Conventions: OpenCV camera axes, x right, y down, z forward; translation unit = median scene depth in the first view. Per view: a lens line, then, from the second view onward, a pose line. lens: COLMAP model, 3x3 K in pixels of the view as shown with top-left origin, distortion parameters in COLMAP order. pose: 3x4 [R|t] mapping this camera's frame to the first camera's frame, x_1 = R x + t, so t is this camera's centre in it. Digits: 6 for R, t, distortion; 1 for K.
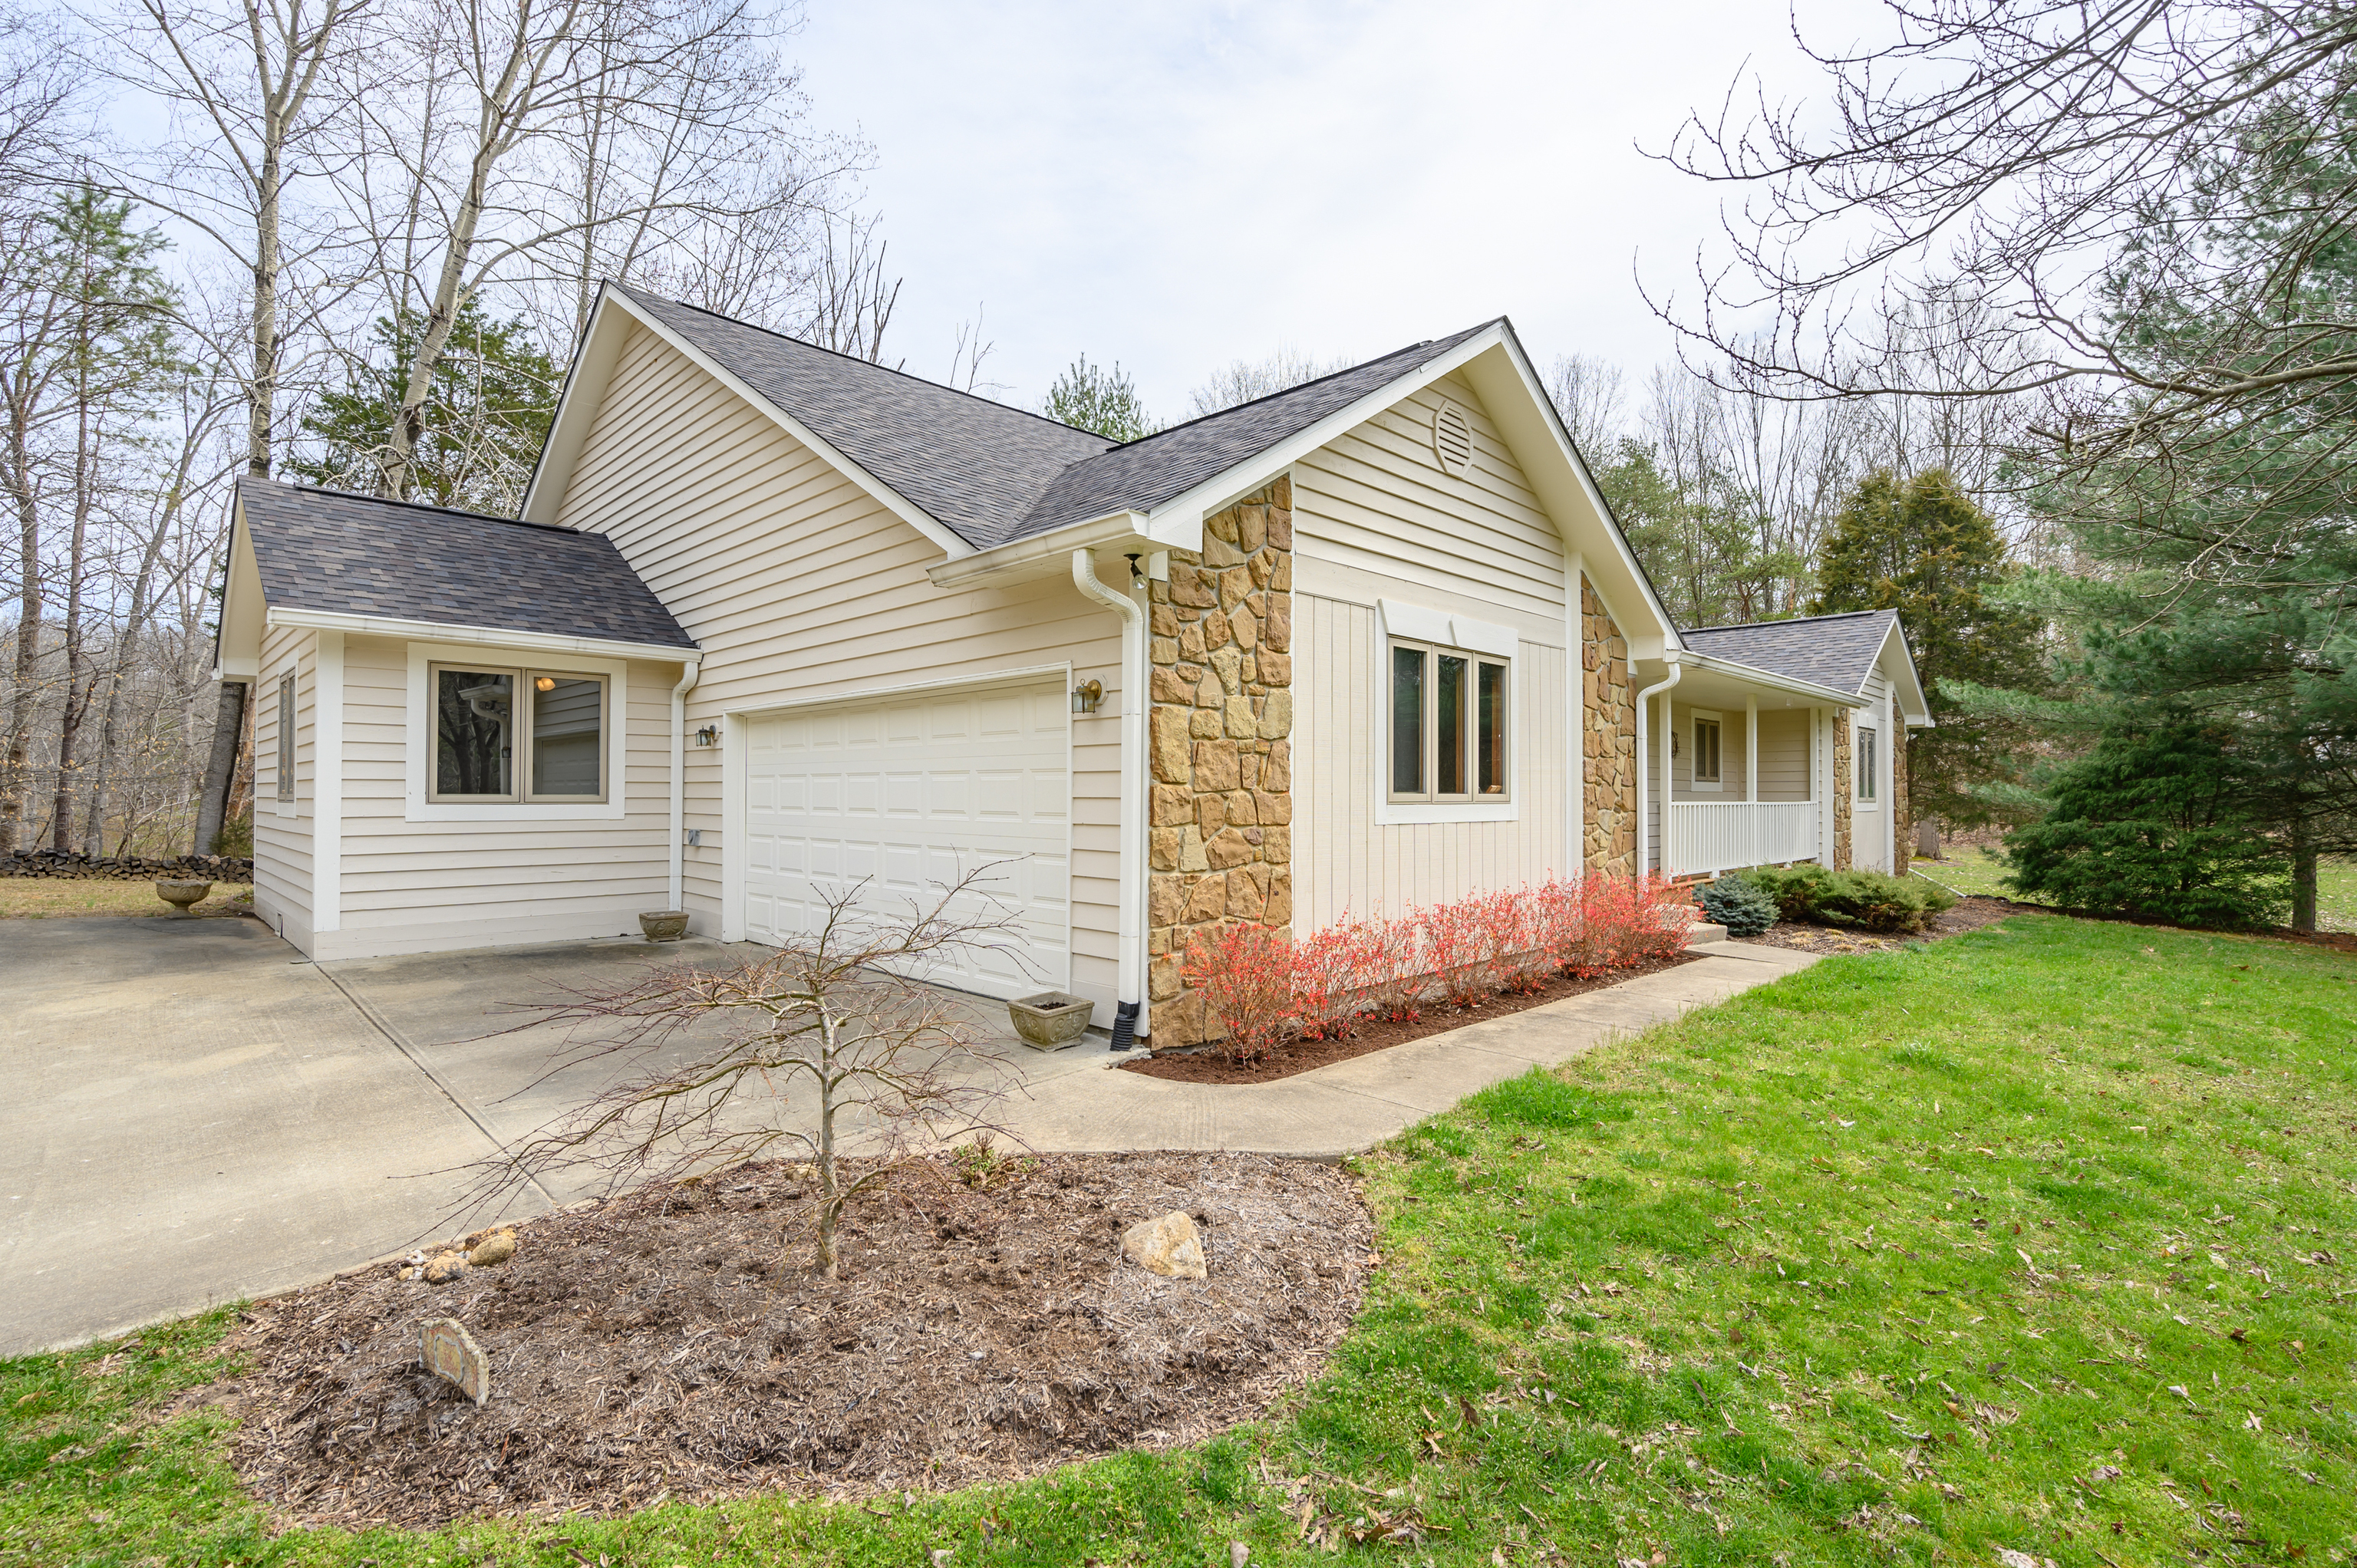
lens RADIAL K [[1076.6, 0, 1163.9], [0, 1076.6, 790.2], [0, 0, 1]] dist [-0.004026, -0.000089]
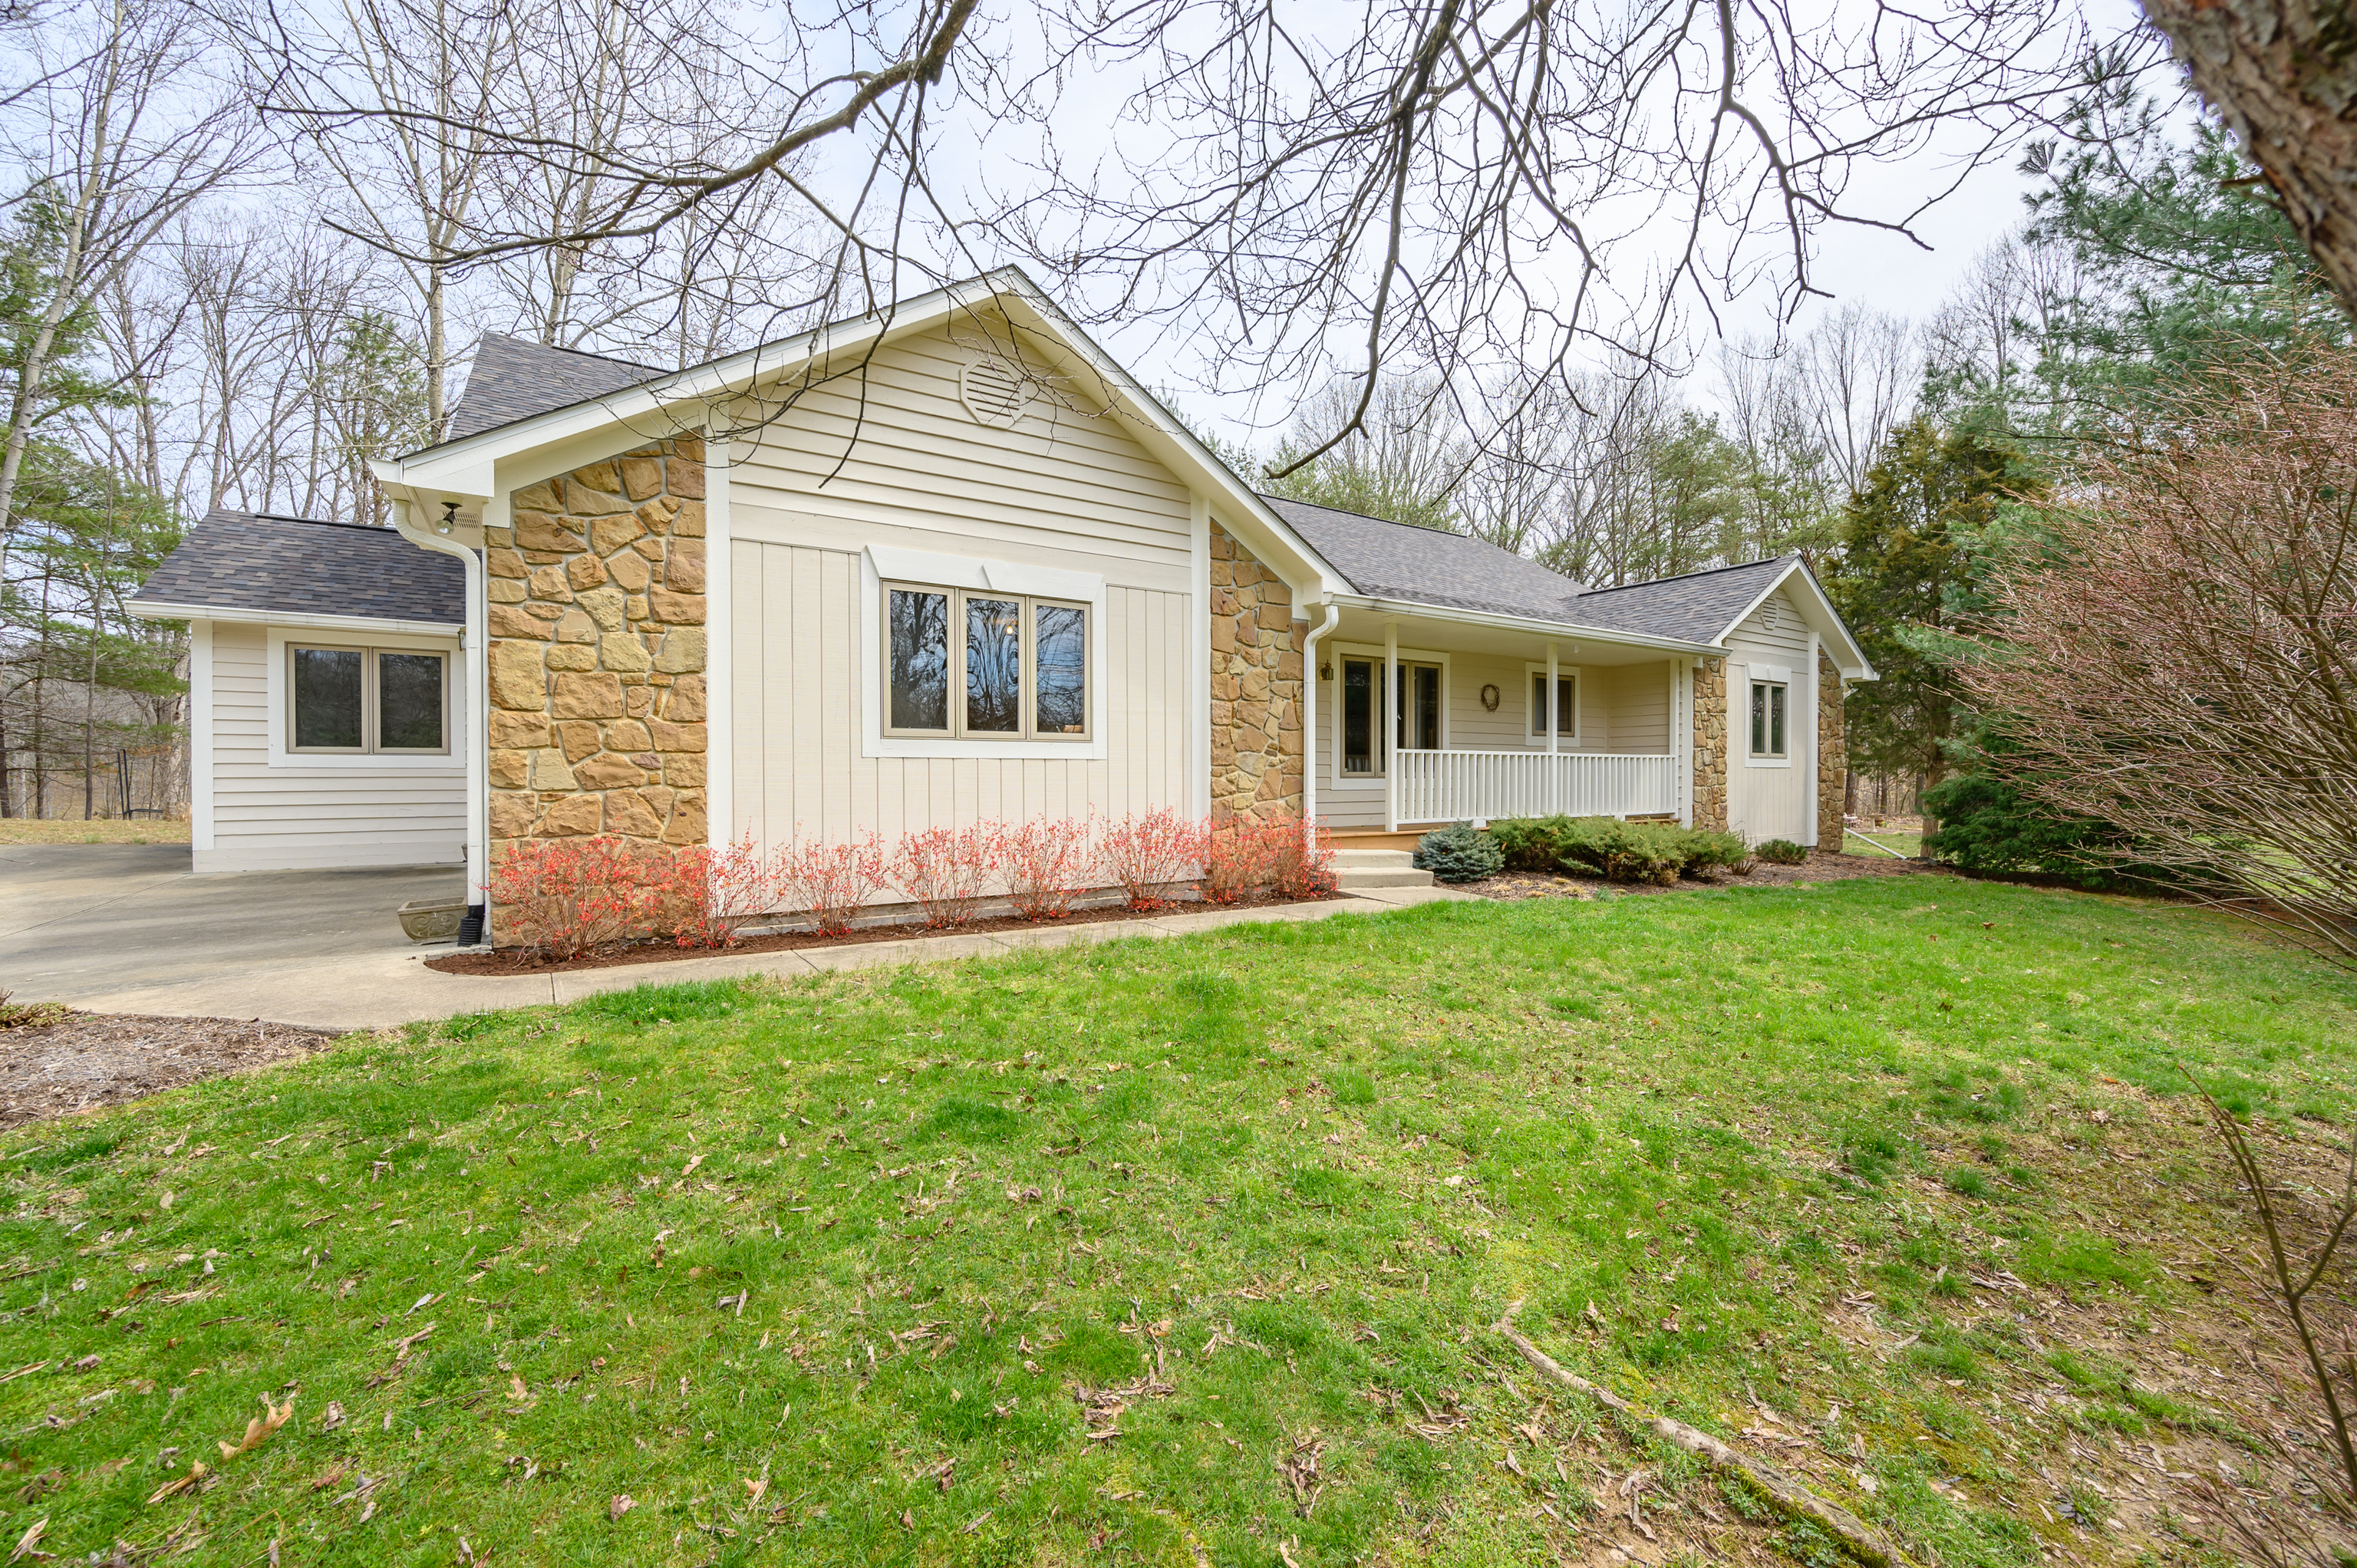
lens RADIAL K [[929.5, 0, 1146.2], [0, 929.5, 788.6], [0, 0, 1]] dist [-0.002807, -0.000582]
pose [[0.977239, -0.001215, -0.212138, 0.489683], [0.005321, 0.999809, 0.018786, 0.034753], [0.212075, -0.019487, 0.977059, 0.115557]]
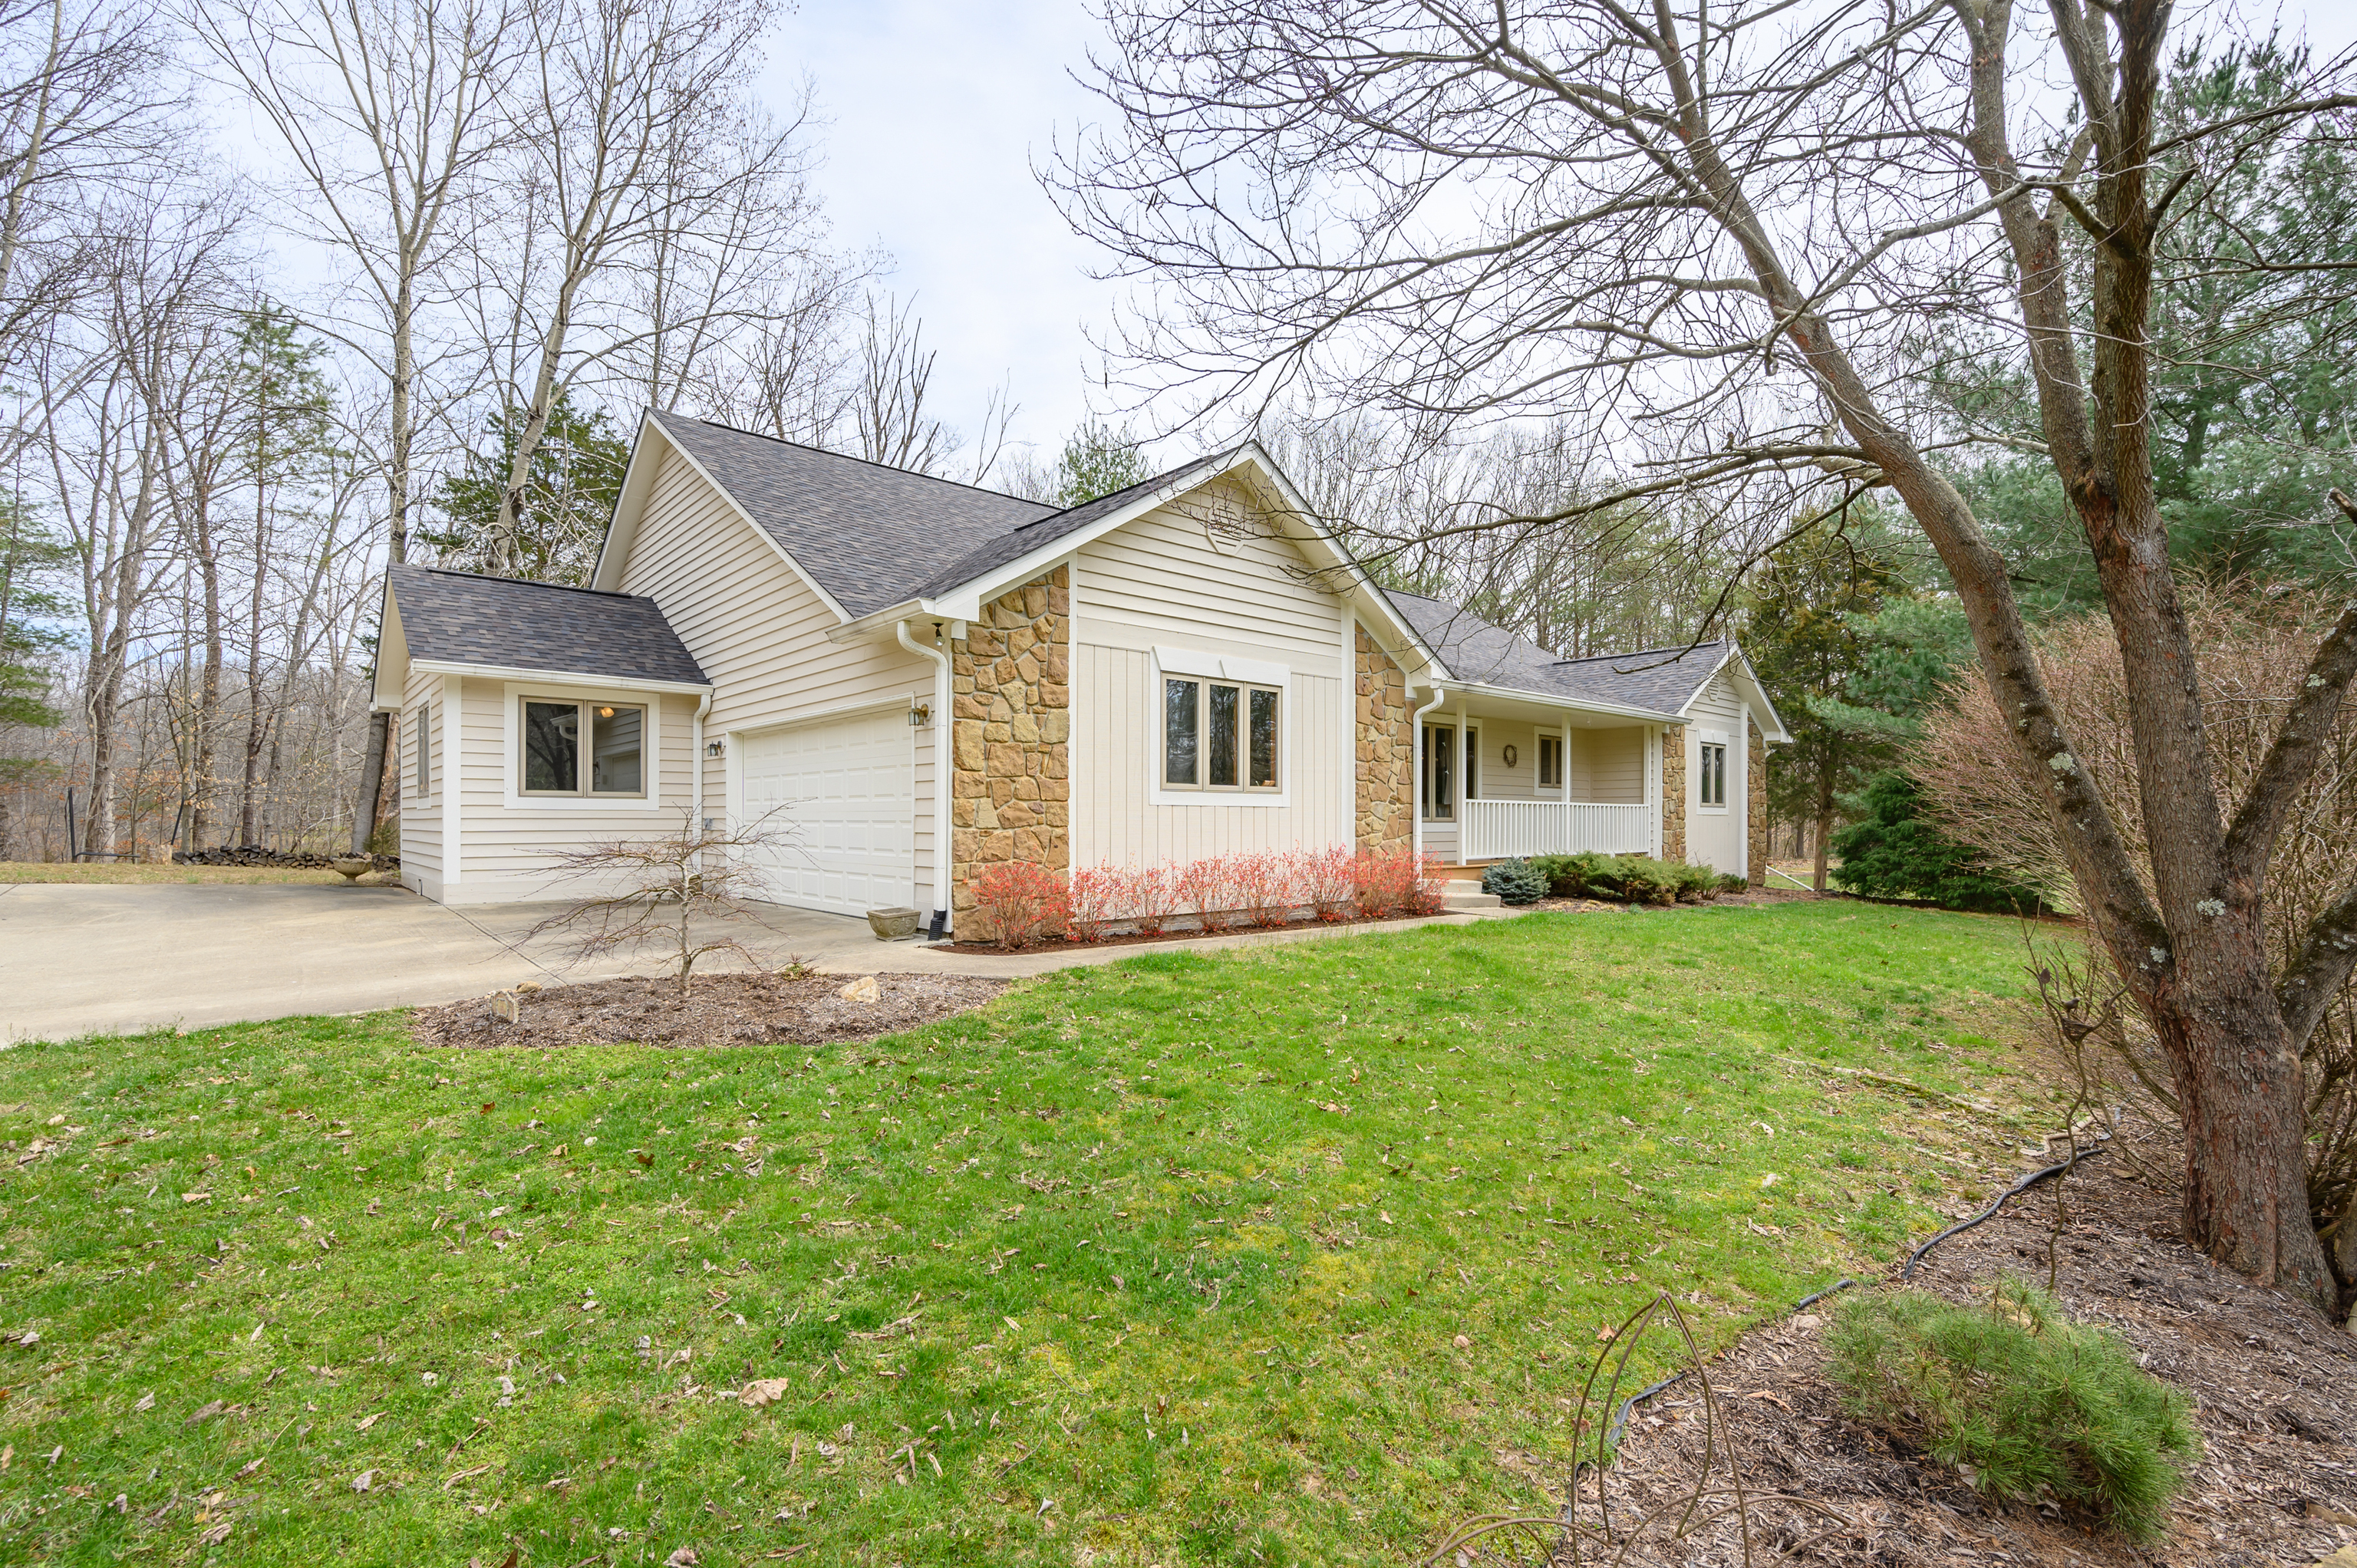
lens RADIAL K [[1035.4, 0, 1148.6], [0, 1035.4, 828.4], [0, 0, 1]] dist [-0.004181, 0.000346]
pose [[0.997524, 0.000605, -0.070328, 0.213880], [0.000336, 0.999911, 0.013364, 0.033118], [0.070330, -0.013354, 0.997434, -0.270483]]
